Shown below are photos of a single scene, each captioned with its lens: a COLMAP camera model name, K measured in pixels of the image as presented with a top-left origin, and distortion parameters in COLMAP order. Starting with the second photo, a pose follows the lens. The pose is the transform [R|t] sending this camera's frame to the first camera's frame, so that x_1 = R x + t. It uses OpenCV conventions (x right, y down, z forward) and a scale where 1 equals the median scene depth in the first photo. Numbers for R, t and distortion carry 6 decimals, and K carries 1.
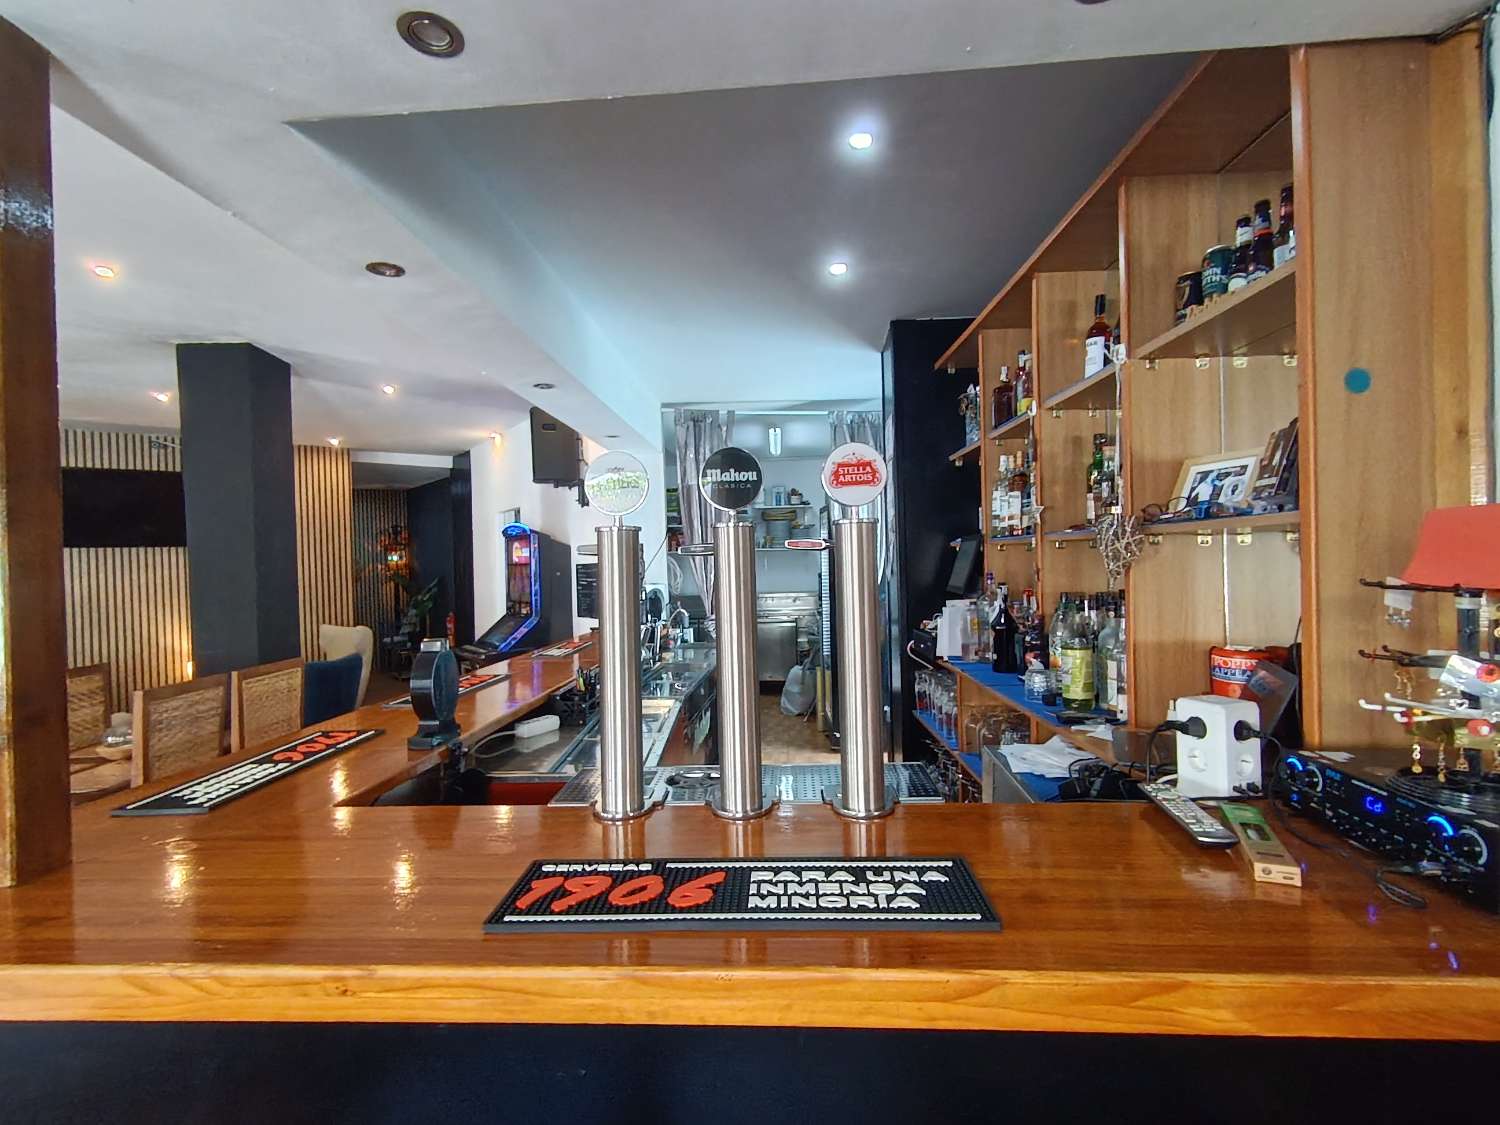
lens RADIAL K [[711.4, 0, 748.7], [0, 711.4, 560.7], [0, 0, 1]] dist [0.012044, -0.006083]
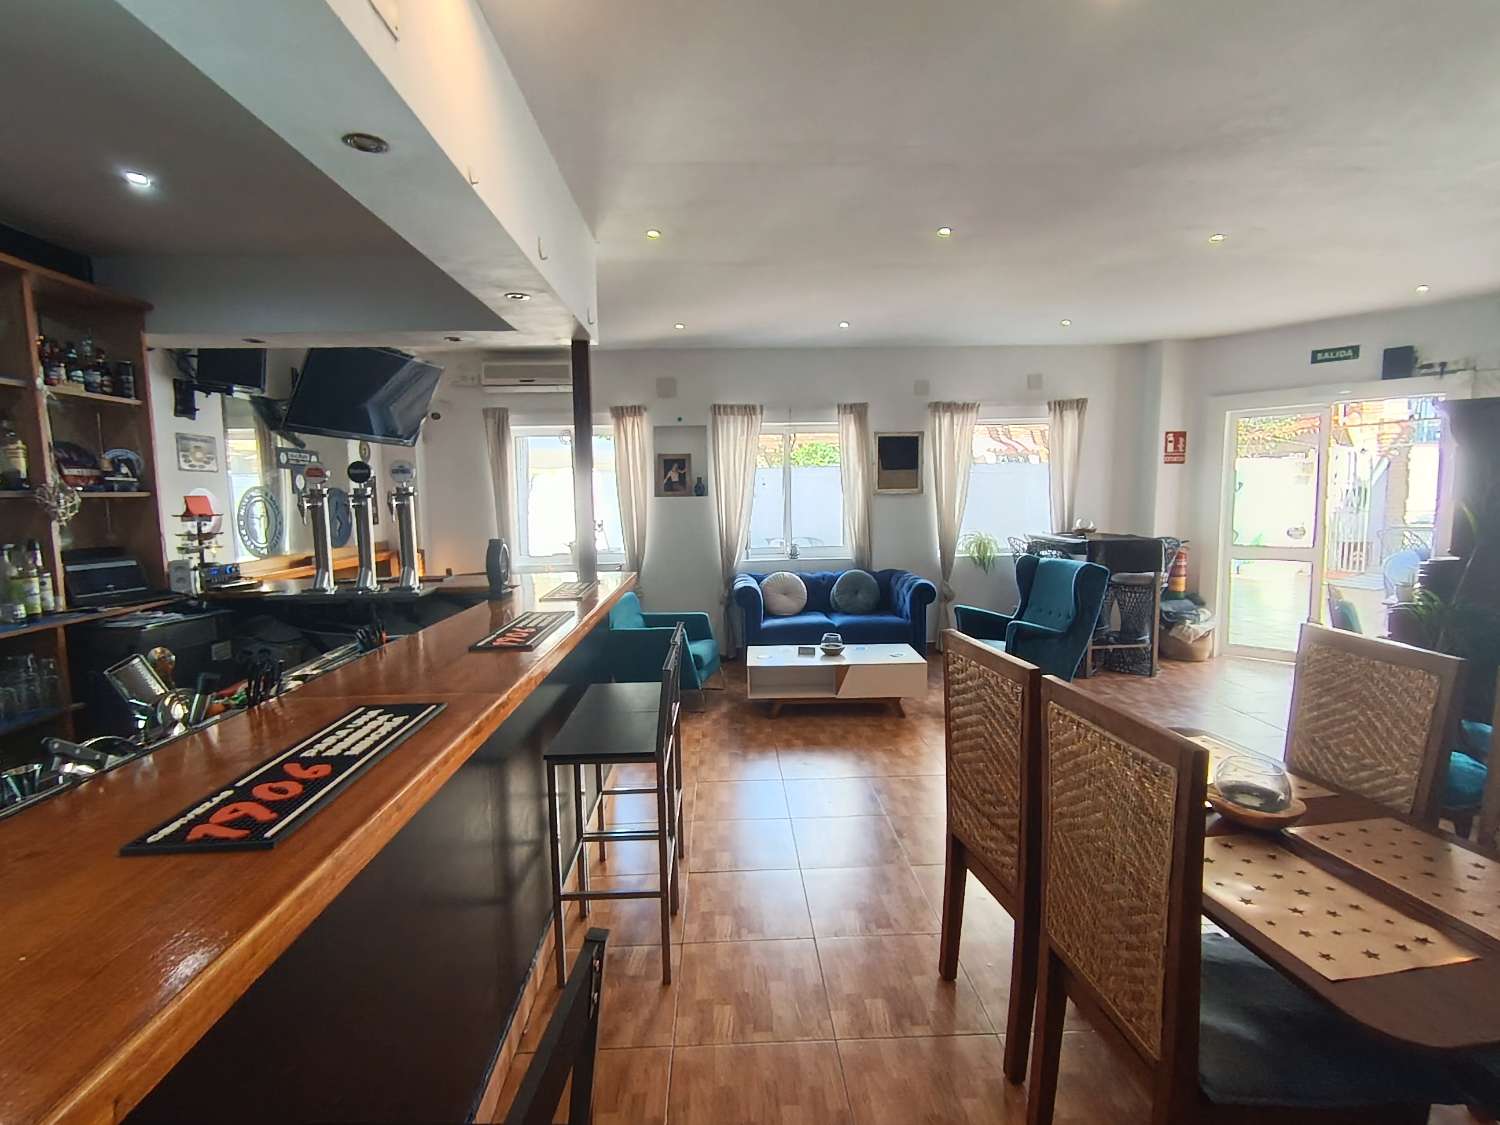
lens RADIAL K [[711.4, 0, 747.1], [0, 711.4, 560.9], [0, 0, 1]] dist [0.012044, -0.006083]
pose [[-0.093469, -0.063047, 0.993624, -1.238219], [0.033110, 0.997244, 0.066392, 0.063871], [-0.995072, 0.039105, -0.091124, 0.364268]]
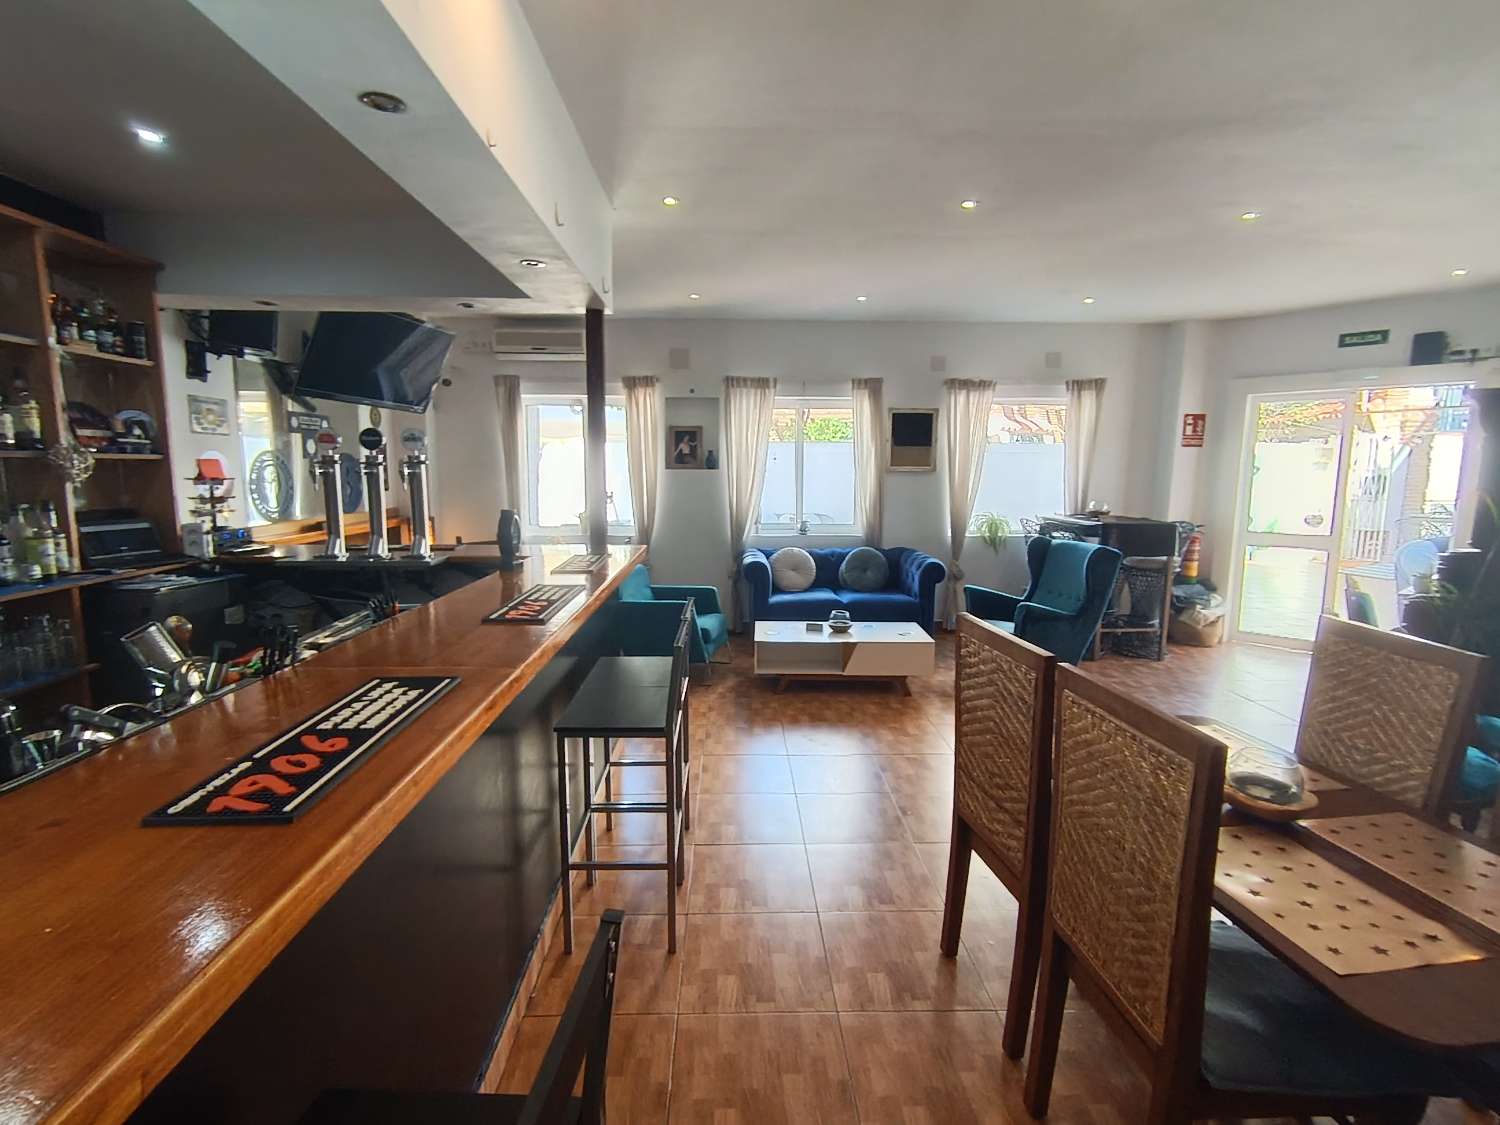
lens RADIAL K [[711.4, 0, 747.7], [0, 711.4, 561.0], [0, 0, 1]] dist [0.012044, -0.006083]
pose [[-0.082442, -0.102664, 0.991294, -1.219538], [0.010886, 0.994528, 0.103905, 0.048435], [-0.996536, 0.019357, -0.080874, 0.383784]]
